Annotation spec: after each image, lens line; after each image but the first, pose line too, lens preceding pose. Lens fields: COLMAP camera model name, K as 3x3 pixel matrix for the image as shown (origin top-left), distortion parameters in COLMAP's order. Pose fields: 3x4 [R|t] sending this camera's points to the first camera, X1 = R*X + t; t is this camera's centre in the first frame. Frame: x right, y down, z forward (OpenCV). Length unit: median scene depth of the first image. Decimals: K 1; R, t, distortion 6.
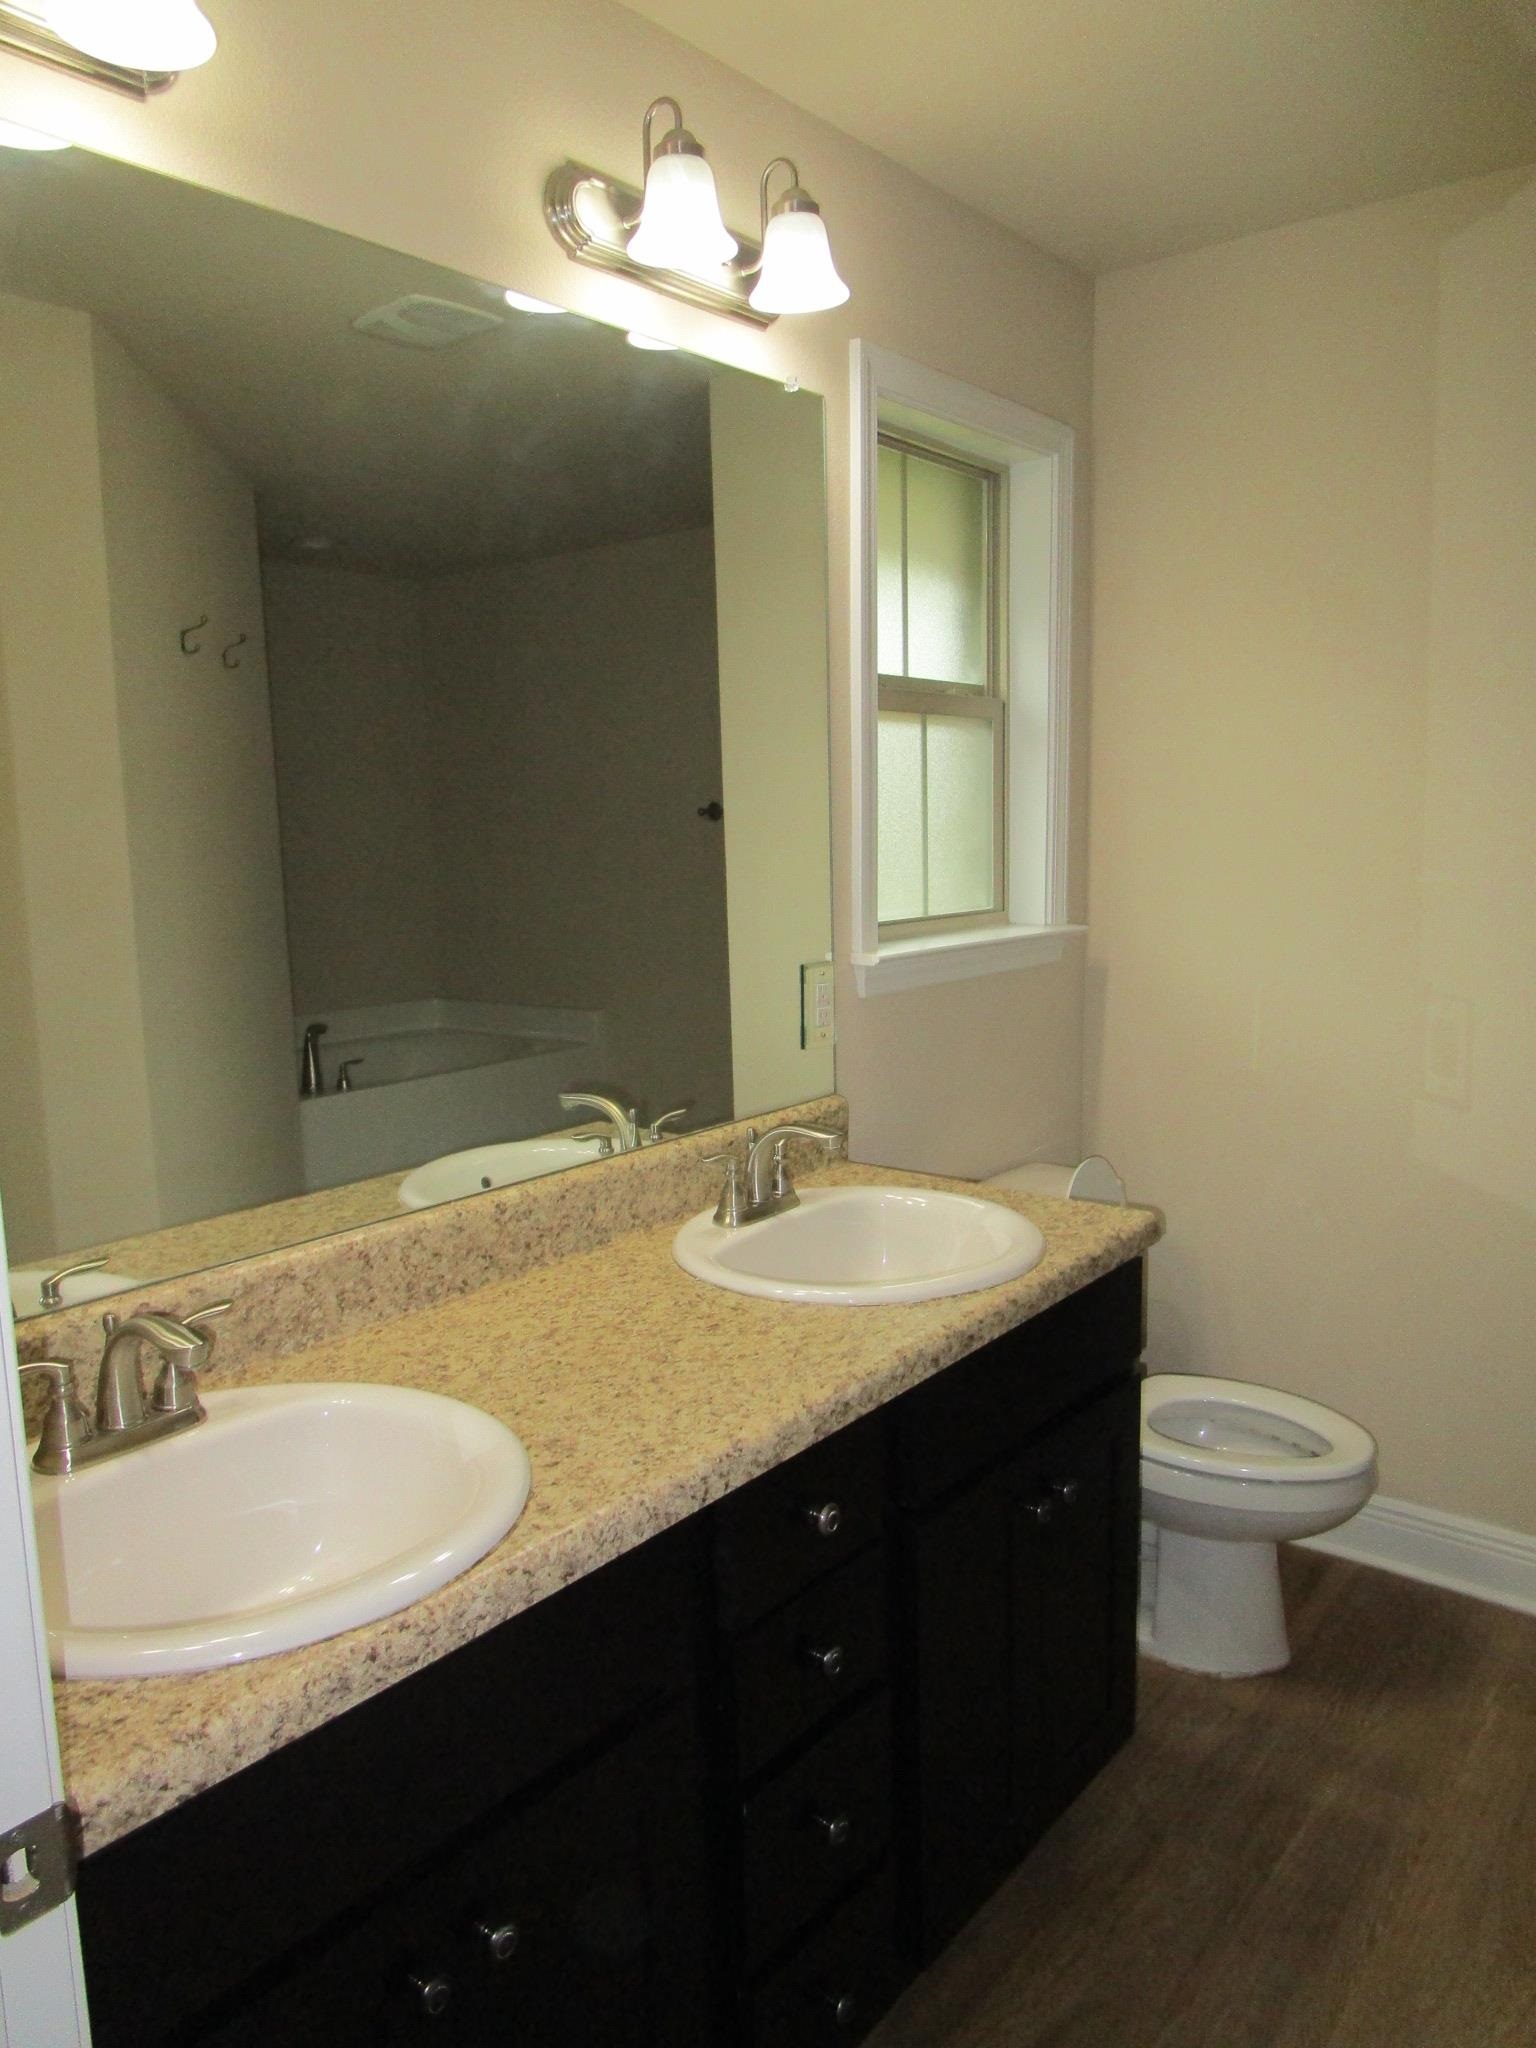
lens RADIAL K [[1464.1, 0, 783.4], [0, 1464.1, 1026.6], [0, 0, 1]] dist [-0.028075, 0.011731]
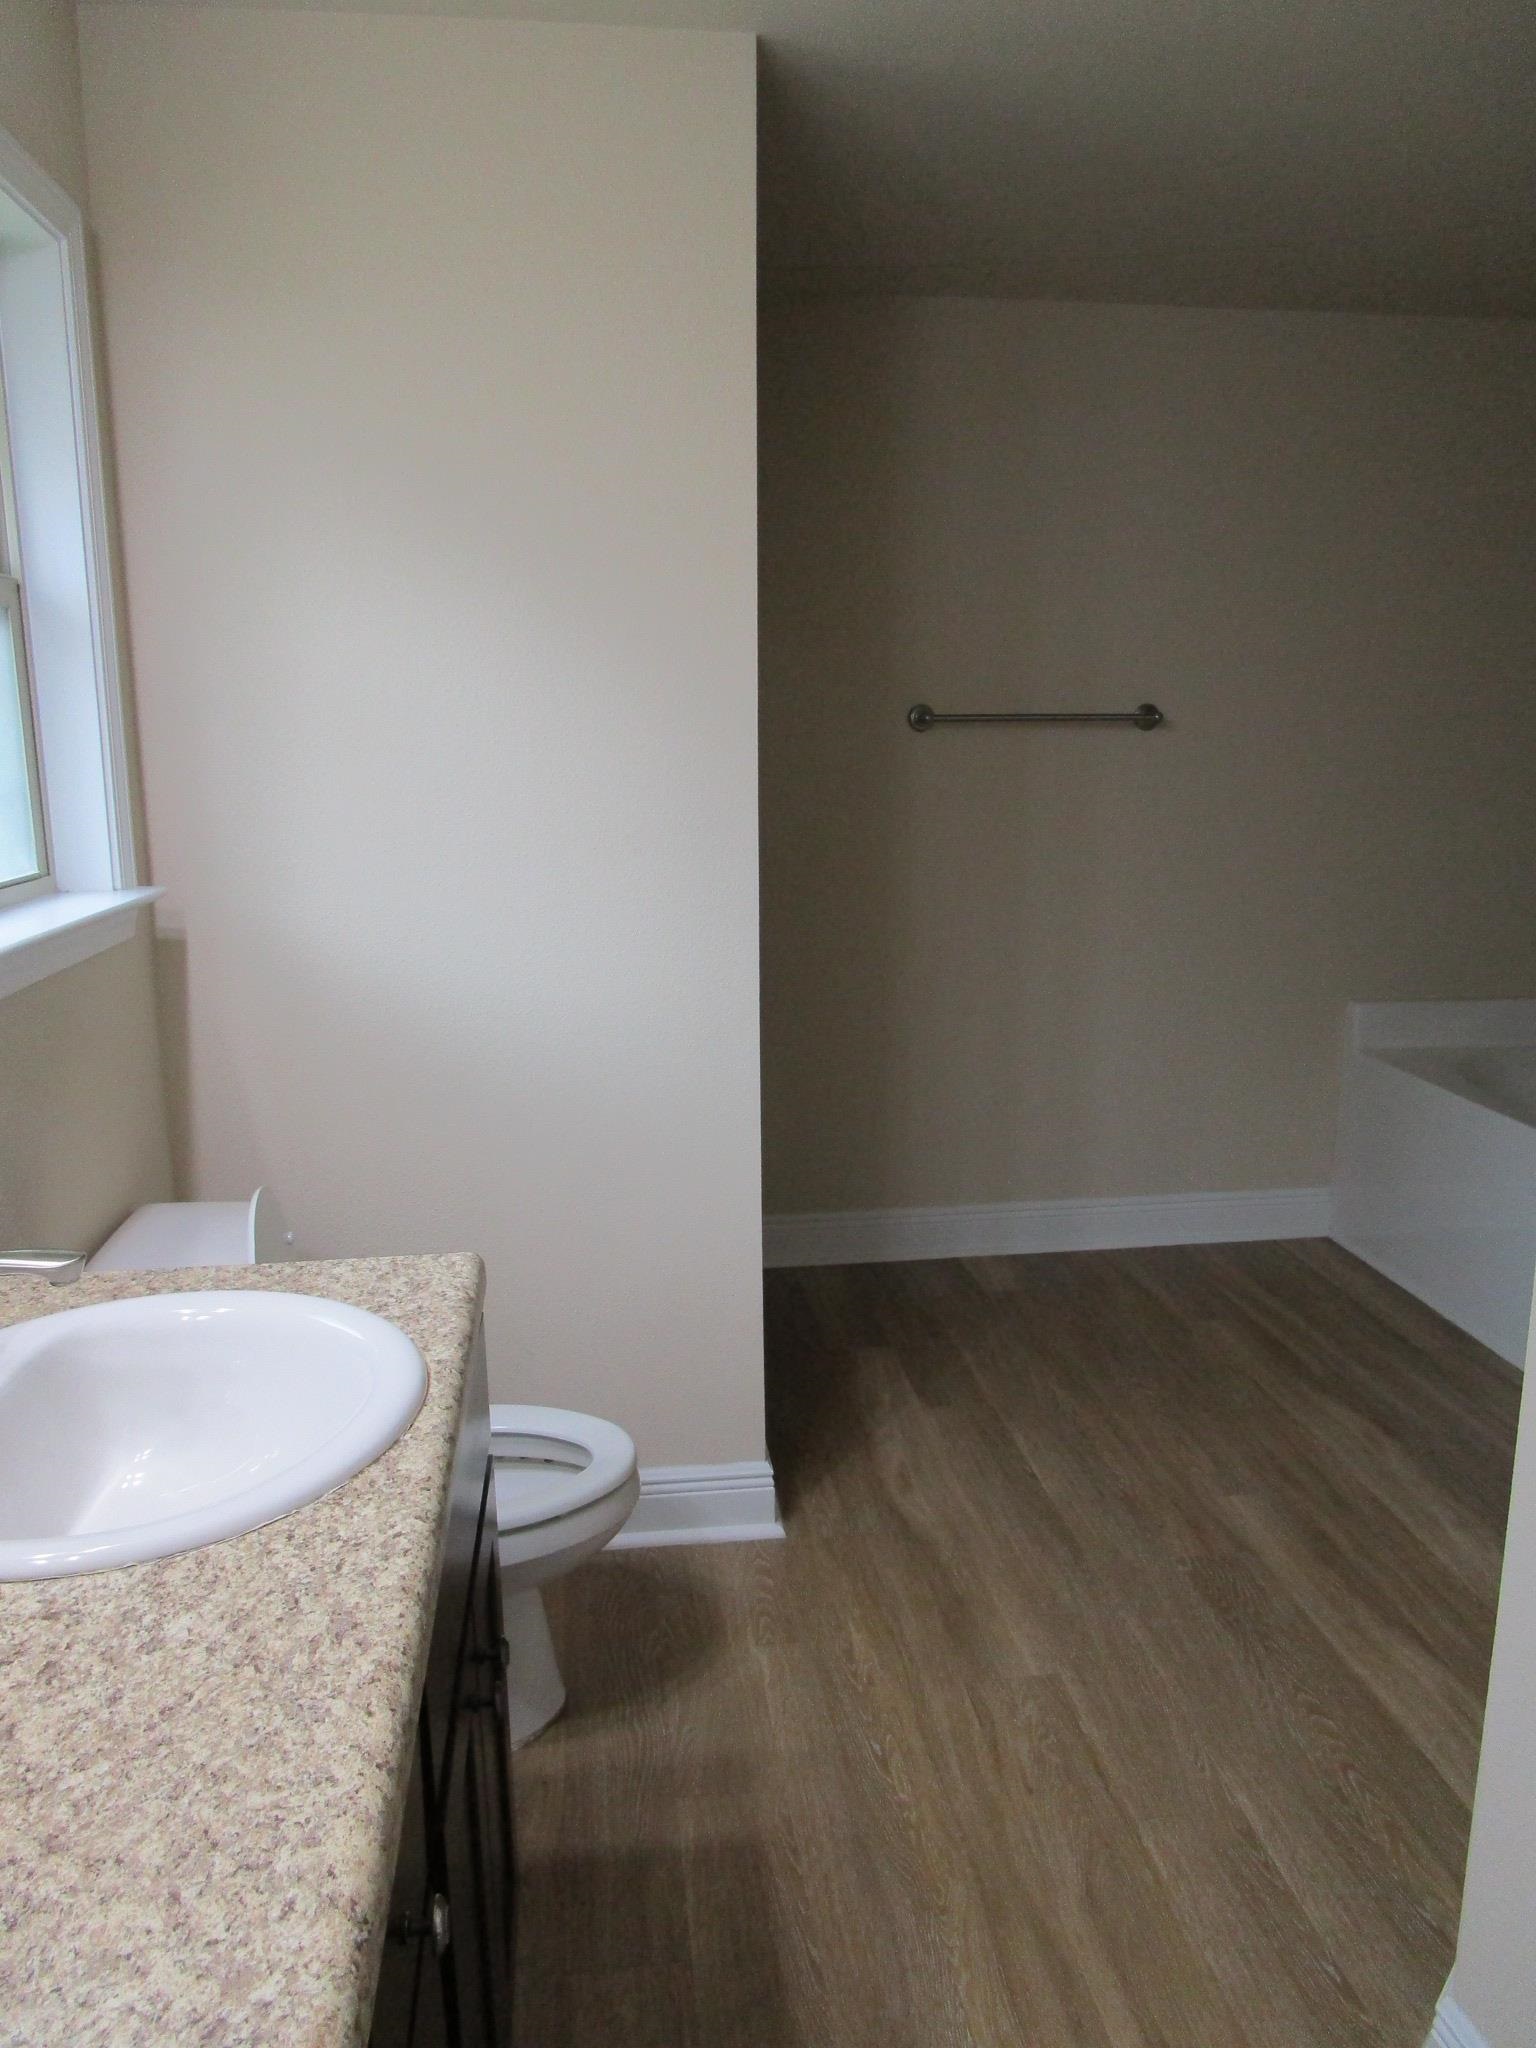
lens RADIAL K [[1464.1, 0, 774.2], [0, 1464.1, 1027.9], [0, 0, 1]] dist [-0.028075, 0.011731]
pose [[0.700786, -0.137101, 0.700073, -0.231682], [0.107186, 0.990454, 0.086674, -0.058163], [-0.705273, 0.014298, 0.708791, 0.475853]]
